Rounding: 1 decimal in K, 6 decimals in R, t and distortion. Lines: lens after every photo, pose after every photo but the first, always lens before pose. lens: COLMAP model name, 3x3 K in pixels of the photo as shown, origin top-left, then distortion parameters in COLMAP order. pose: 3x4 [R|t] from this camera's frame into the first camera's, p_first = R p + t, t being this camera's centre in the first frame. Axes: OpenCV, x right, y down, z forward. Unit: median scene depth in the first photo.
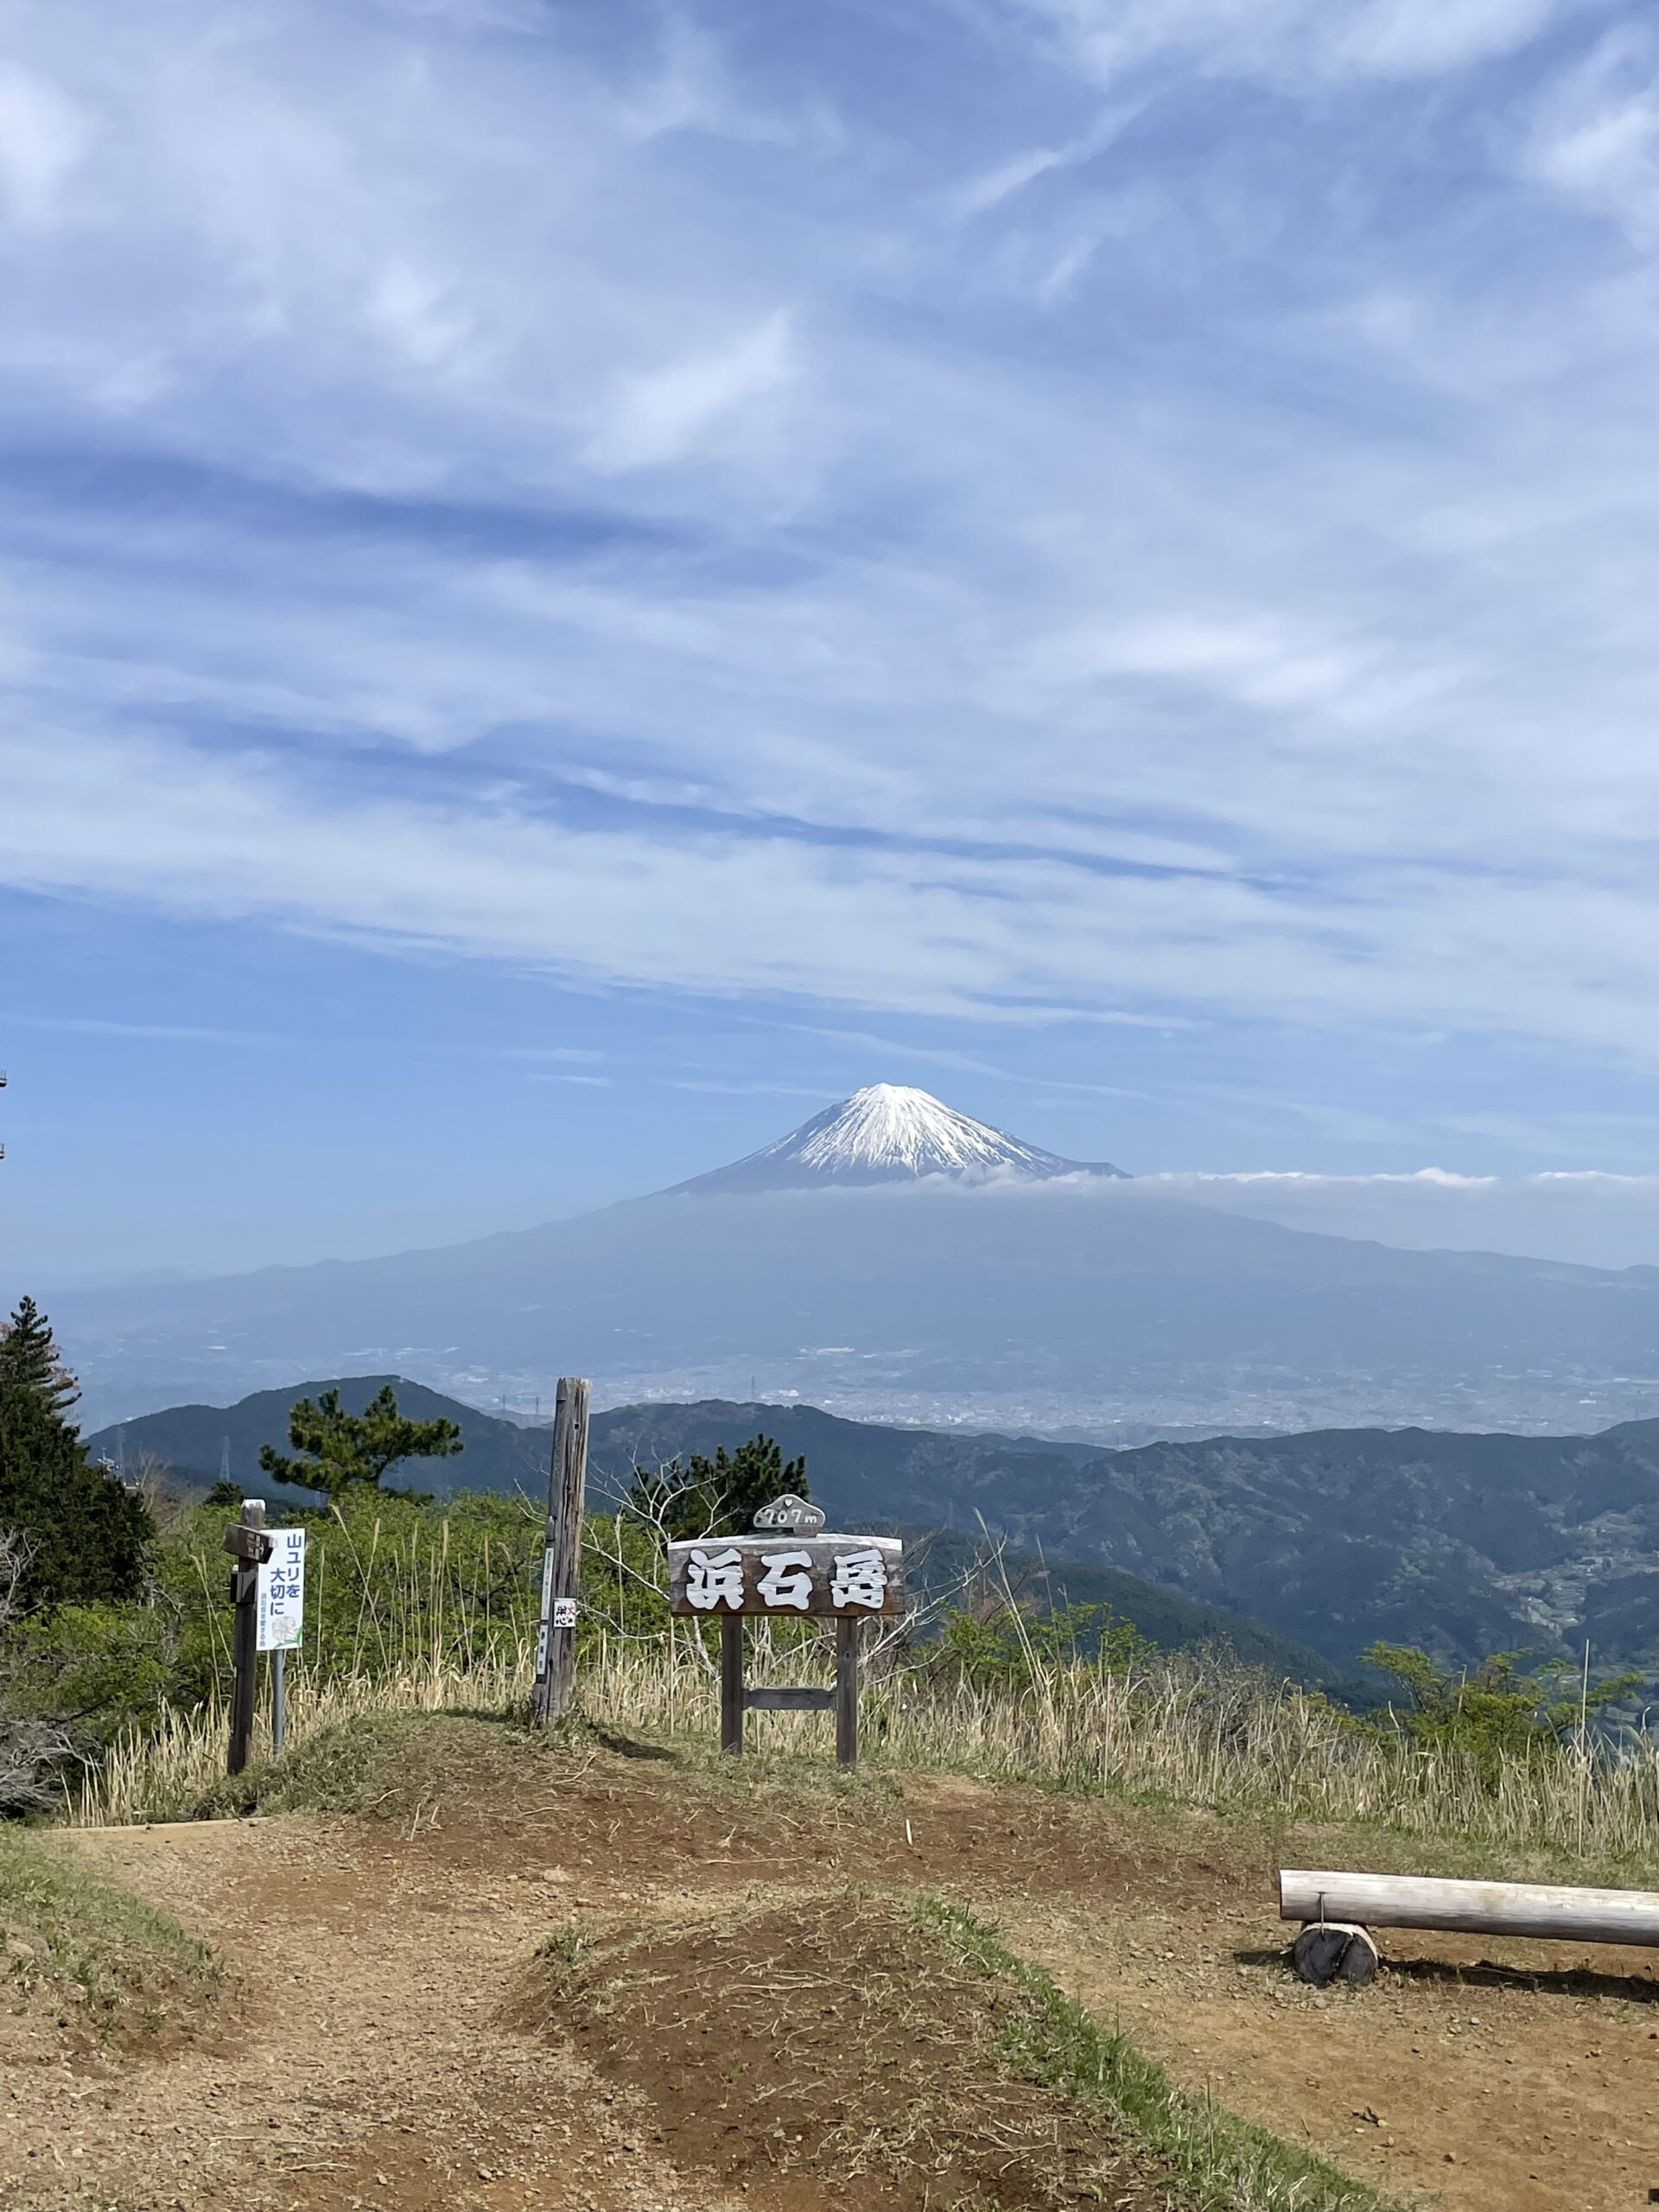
lens RADIAL K [[2346.5, 0, 829.5], [0, 2346.5, 1106.0], [0, 0, 1]] dist [0.066880, -0.042095]
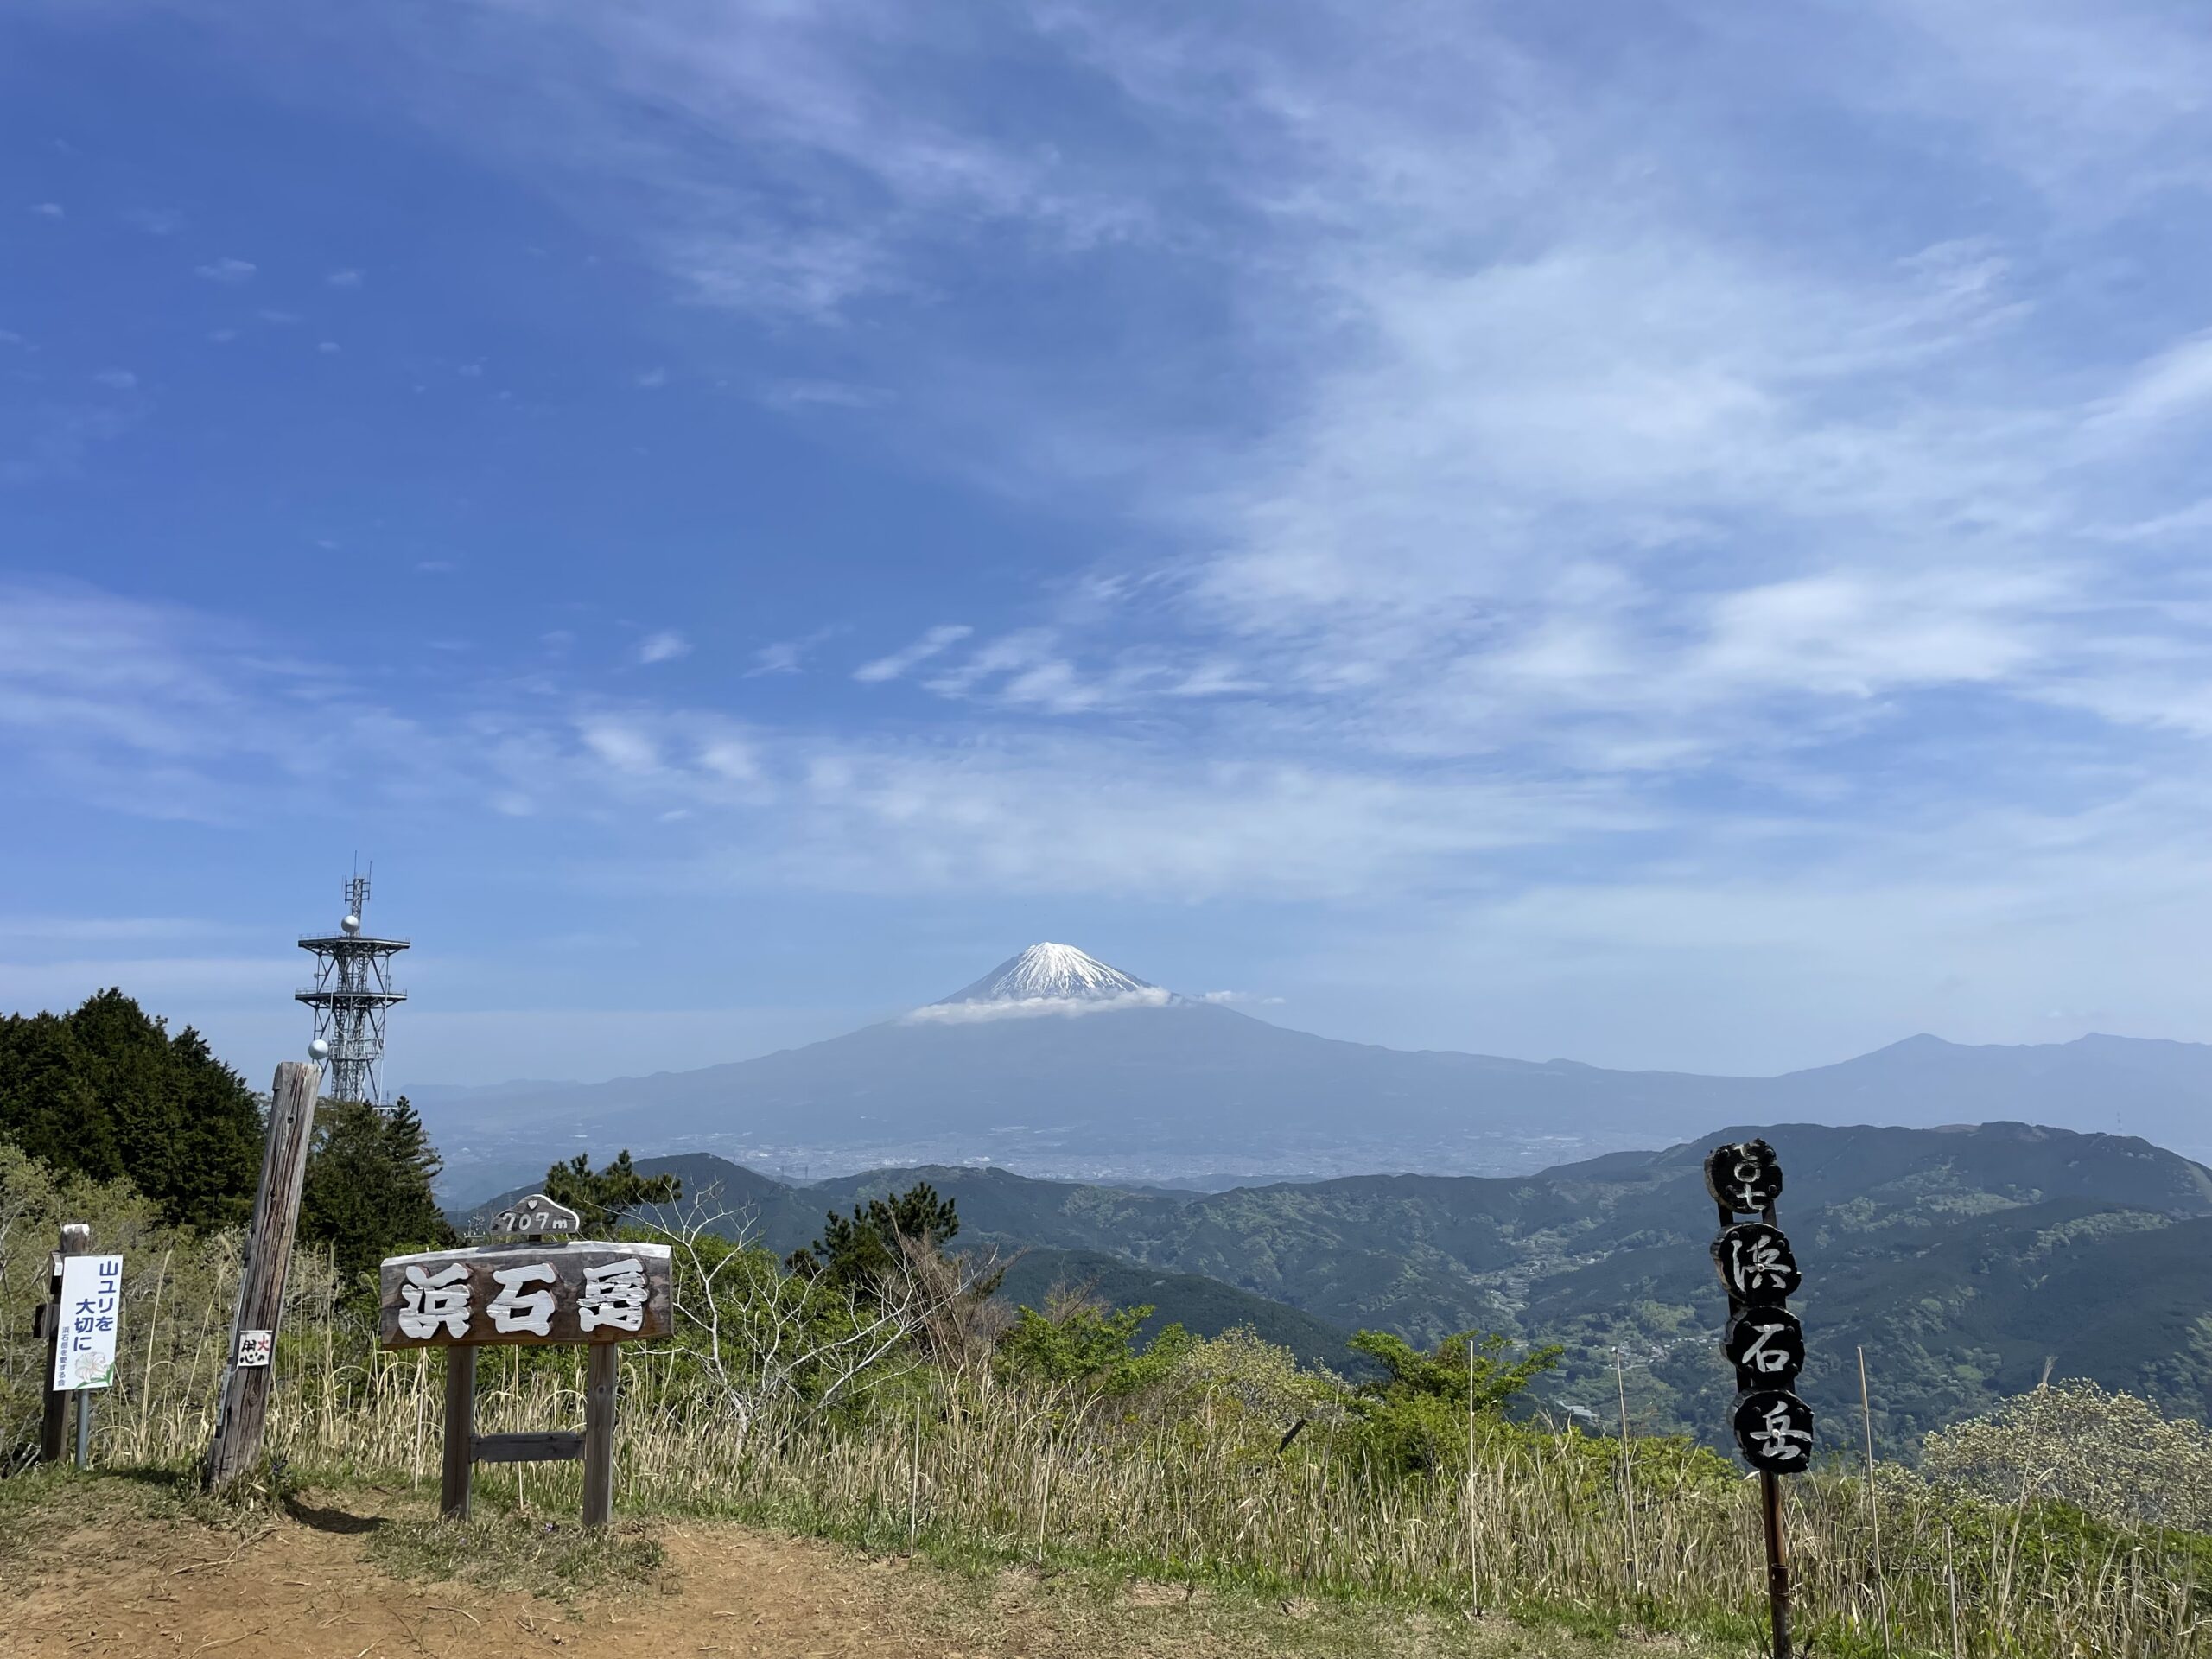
lens RADIAL K [[1603.5, 0, 1106.0], [0, 1603.5, 829.5], [0, 0, 1]] dist [0.083384, -0.112852]
pose [[0.998079, -0.008417, 0.061385, 0.150046], [0.013238, 0.996822, -0.078552, 0.084899], [-0.060528, 0.079214, 0.995018, 0.409959]]
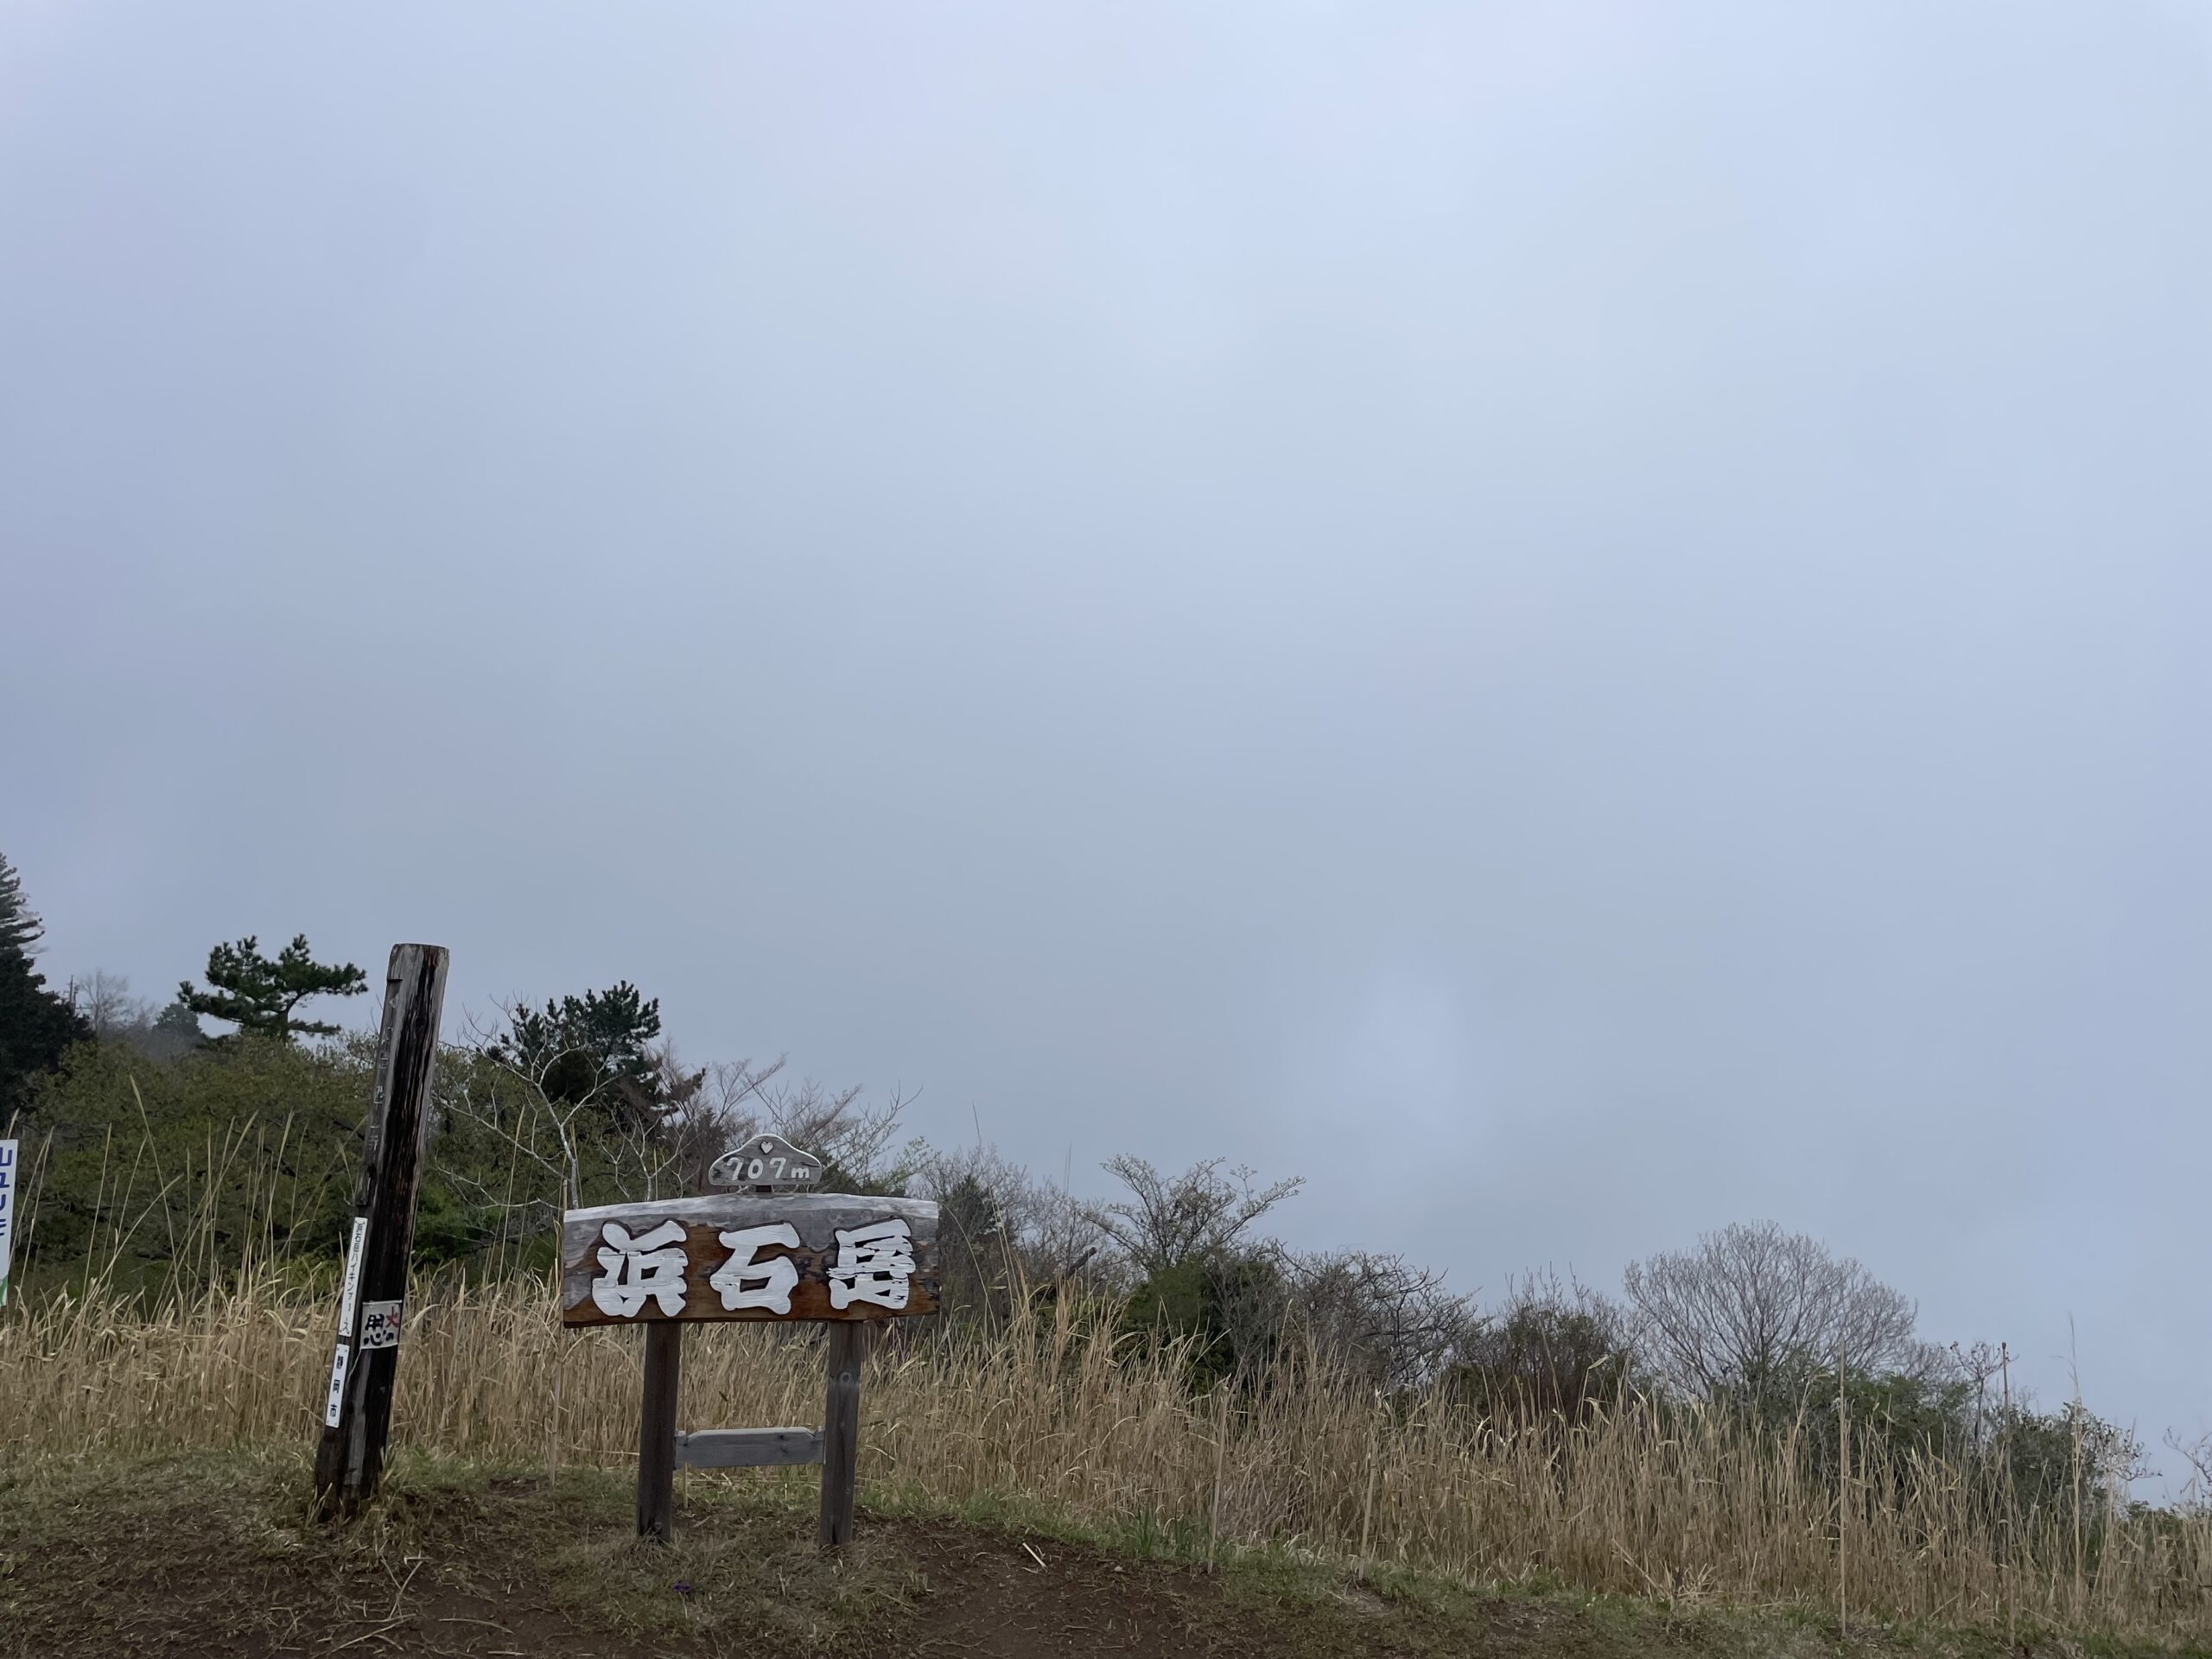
lens RADIAL K [[1603.5, 0, 1106.0], [0, 1603.5, 829.5], [0, 0, 1]] dist [0.083384, -0.112852]
pose [[0.965063, 0.049931, 0.257216, -0.045775], [-0.061086, 0.997499, 0.035557, 0.060412], [-0.254797, -0.050027, 0.965700, 0.553635]]
